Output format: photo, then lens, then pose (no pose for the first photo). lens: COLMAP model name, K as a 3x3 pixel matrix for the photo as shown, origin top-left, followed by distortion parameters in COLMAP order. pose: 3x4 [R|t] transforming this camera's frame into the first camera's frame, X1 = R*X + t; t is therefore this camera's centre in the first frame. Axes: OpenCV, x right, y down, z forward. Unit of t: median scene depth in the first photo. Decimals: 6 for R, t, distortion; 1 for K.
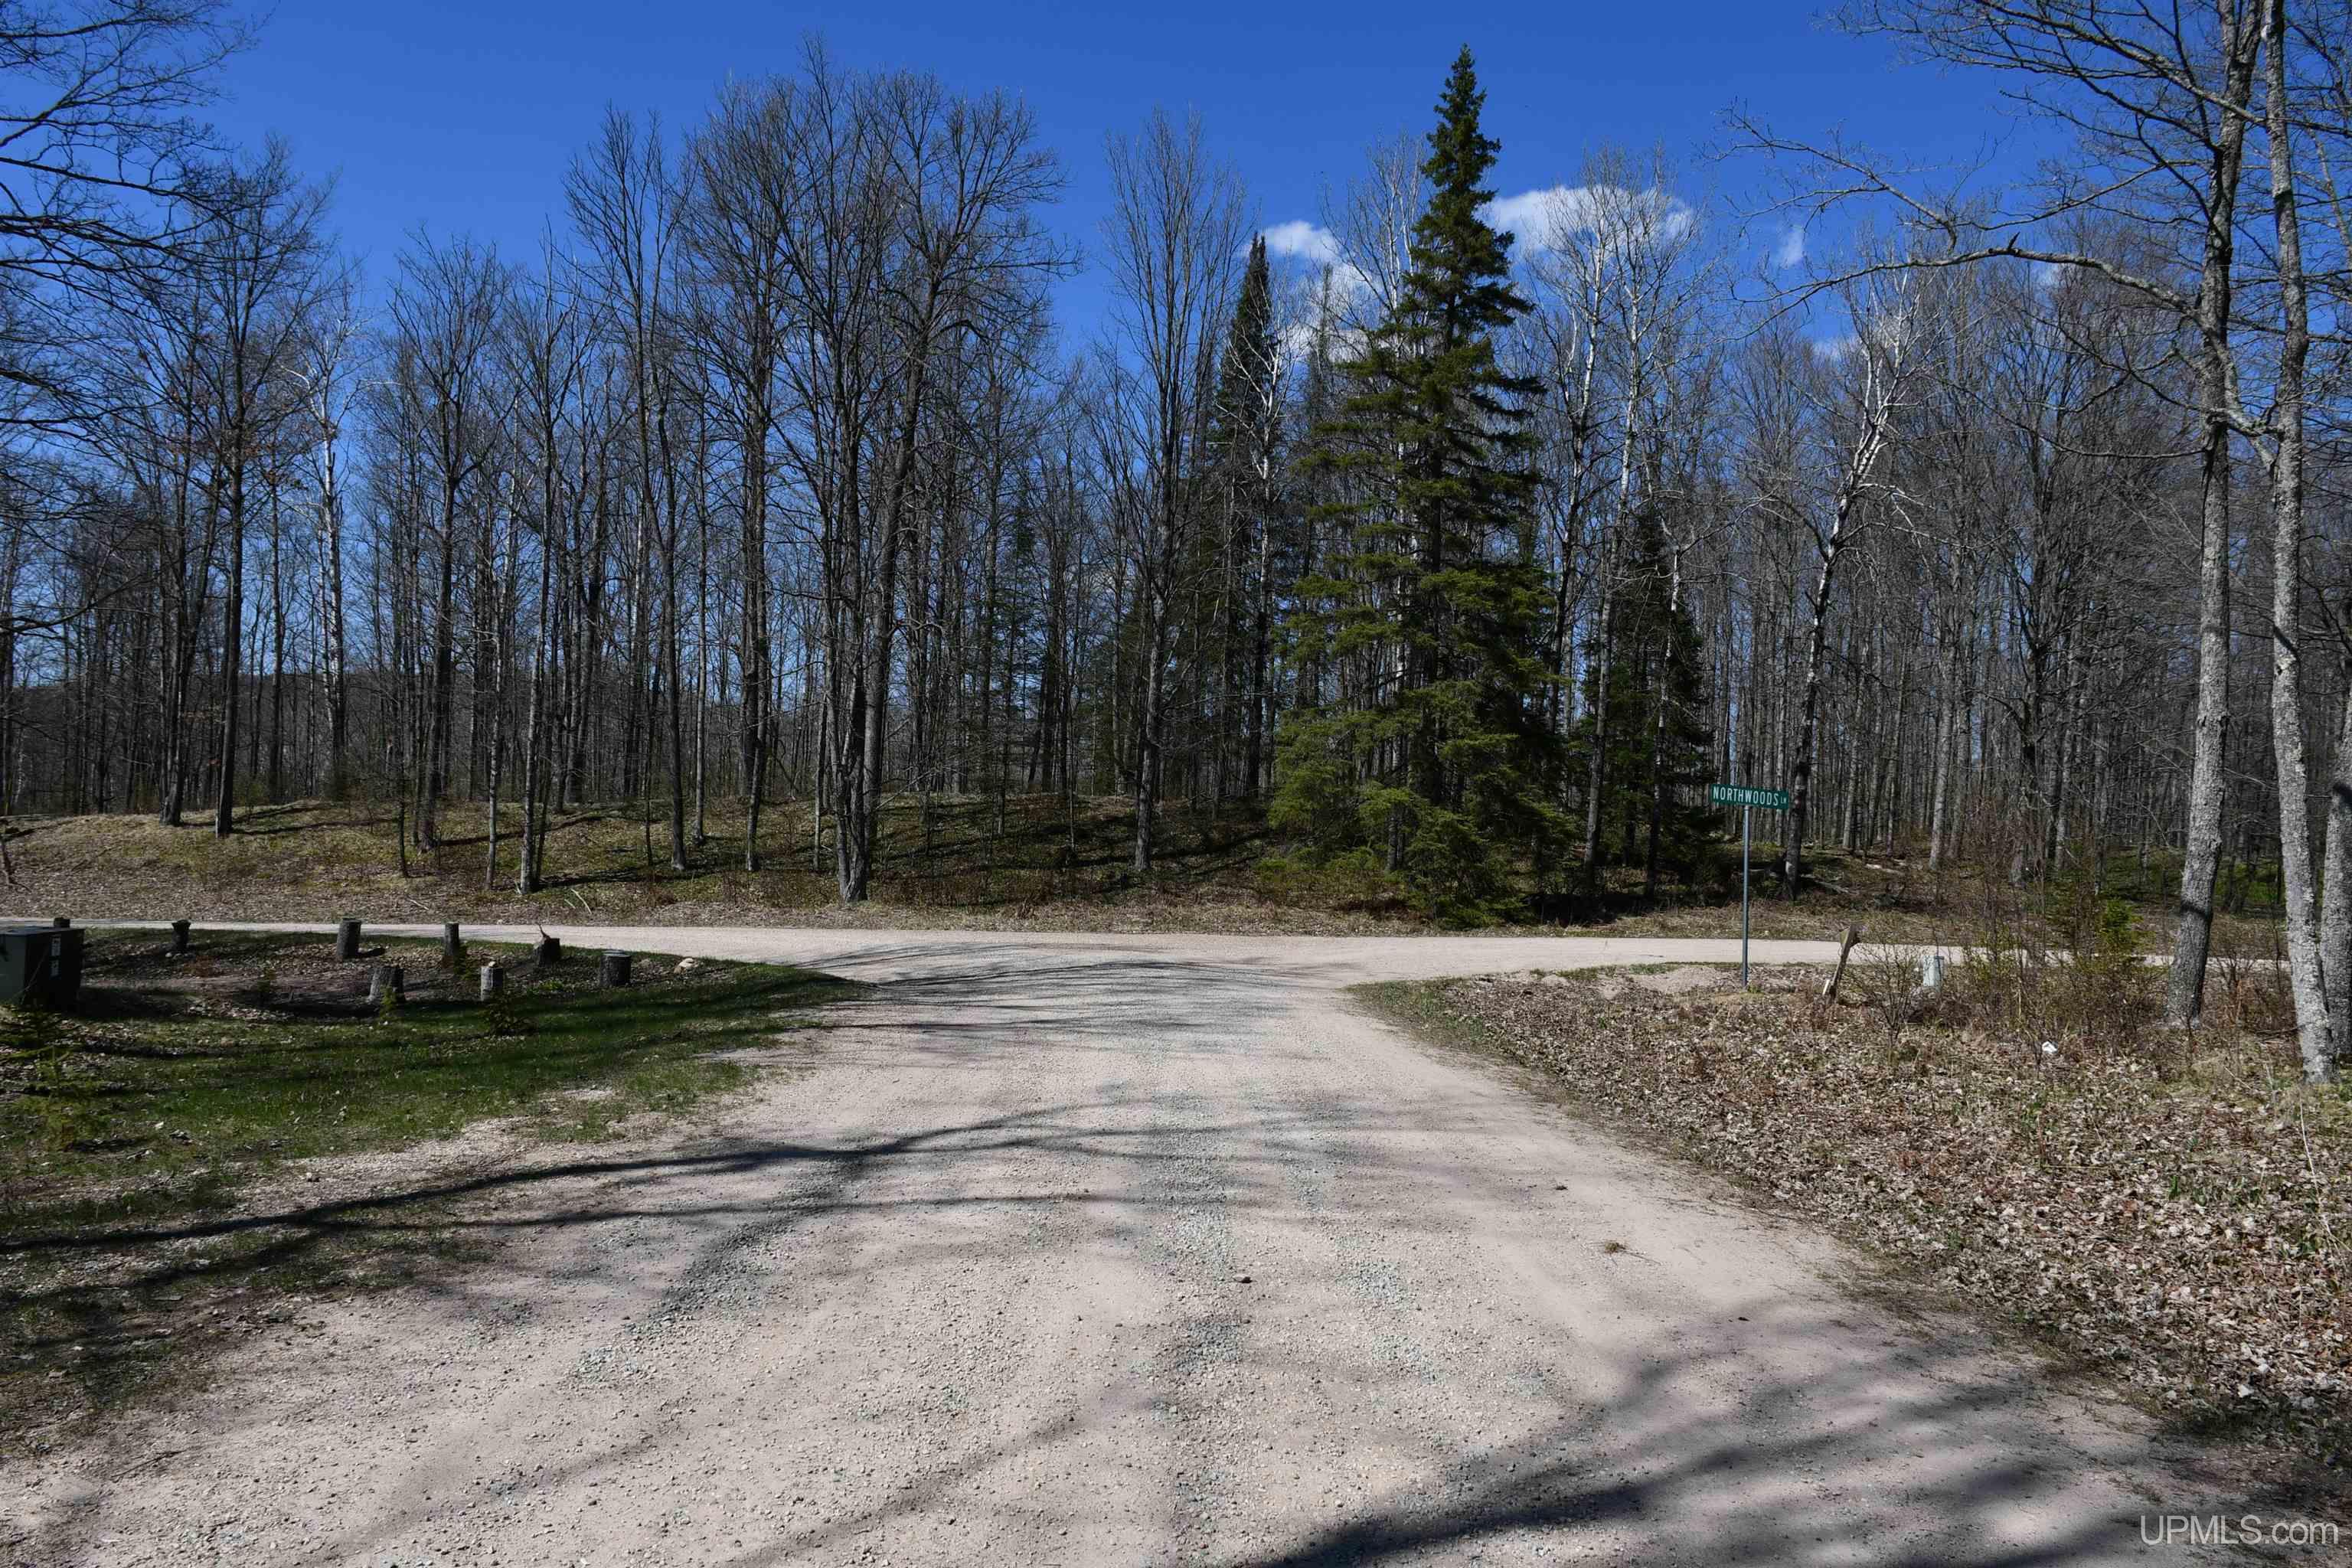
lens RADIAL K [[1828.9, 0, 1175.8], [0, 1828.9, 785.9], [0, 0, 1]] dist [0.006795, 0.001117]
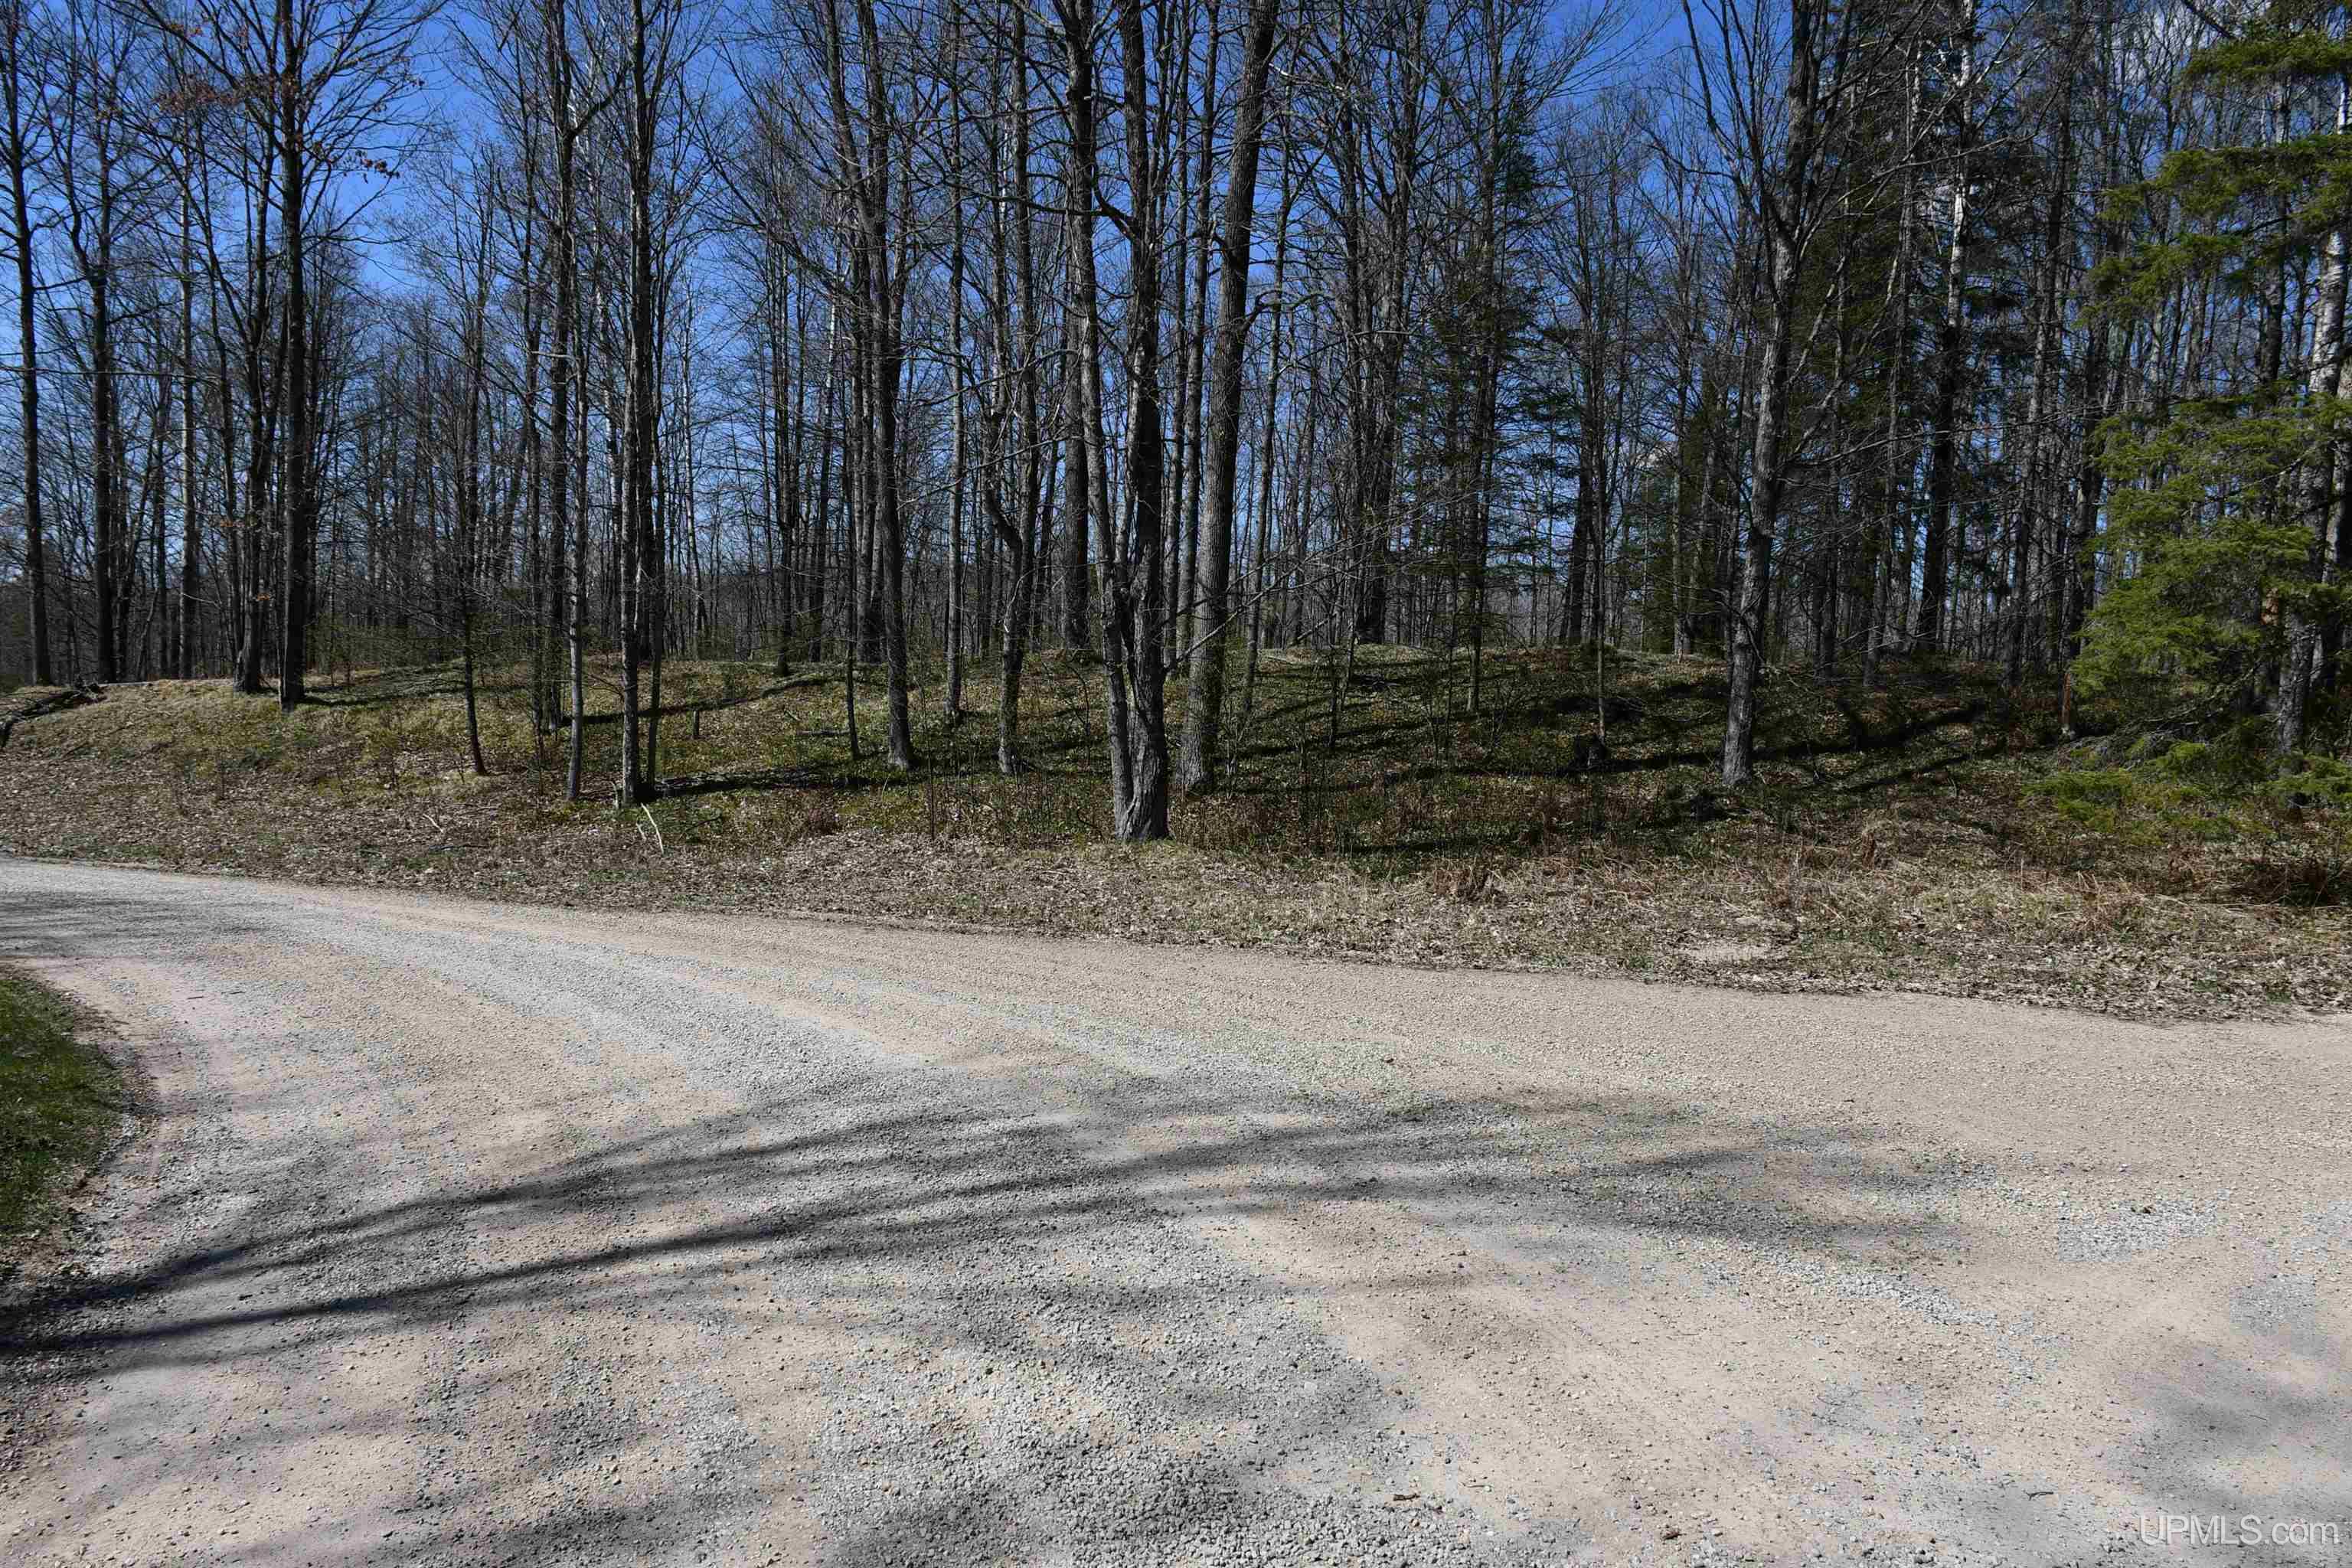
lens RADIAL K [[1828.9, 0, 1174.7], [0, 1828.9, 784.4], [0, 0, 1]] dist [0.006795, 0.001117]
pose [[0.956677, 0.016694, -0.290671, -0.019978], [0.000845, 0.998191, 0.060109, 0.015659], [0.291149, -0.057751, 0.954933, 0.459206]]
